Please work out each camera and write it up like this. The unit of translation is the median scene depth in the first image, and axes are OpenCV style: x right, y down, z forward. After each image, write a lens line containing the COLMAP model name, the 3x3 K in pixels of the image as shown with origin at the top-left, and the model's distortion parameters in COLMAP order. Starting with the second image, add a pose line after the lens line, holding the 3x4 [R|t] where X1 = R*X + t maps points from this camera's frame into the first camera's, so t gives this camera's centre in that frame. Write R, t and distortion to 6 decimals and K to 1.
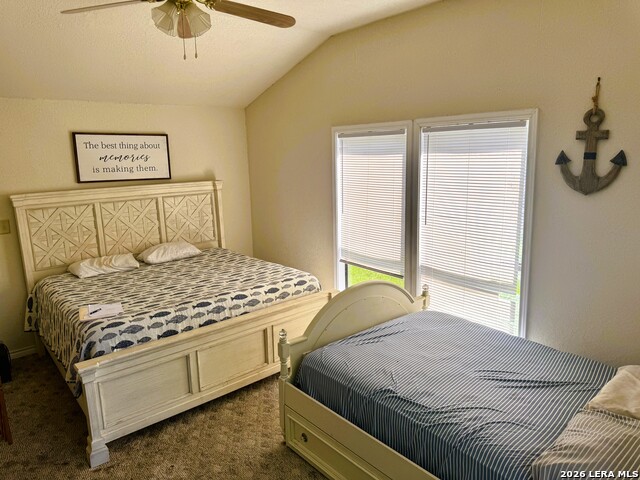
lens RADIAL K [[443.2, 0, 320.0], [0, 443.2, 240.0], [0, 0, 1]] dist [0.002882, 0.002104]
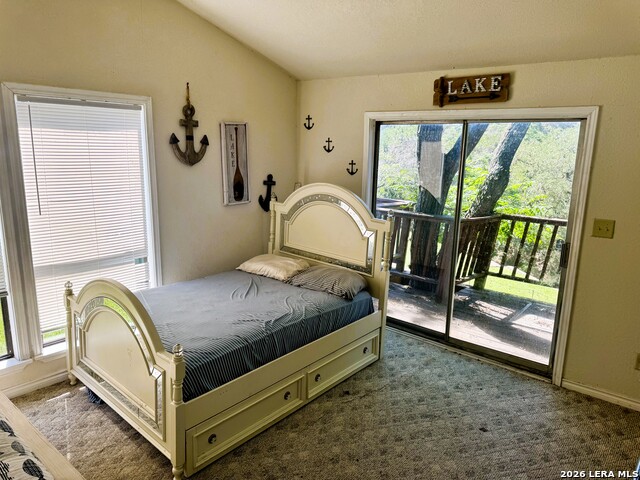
lens RADIAL K [[443.2, 0, 320.0], [0, 443.2, 240.0], [0, 0, 1]] dist [0.002882, 0.002104]
pose [[-0.154865, -0.205765, 0.966270, -0.890183], [0.157073, 0.960500, 0.229711, -0.134154], [-0.975369, 0.187349, -0.116427, 0.808222]]
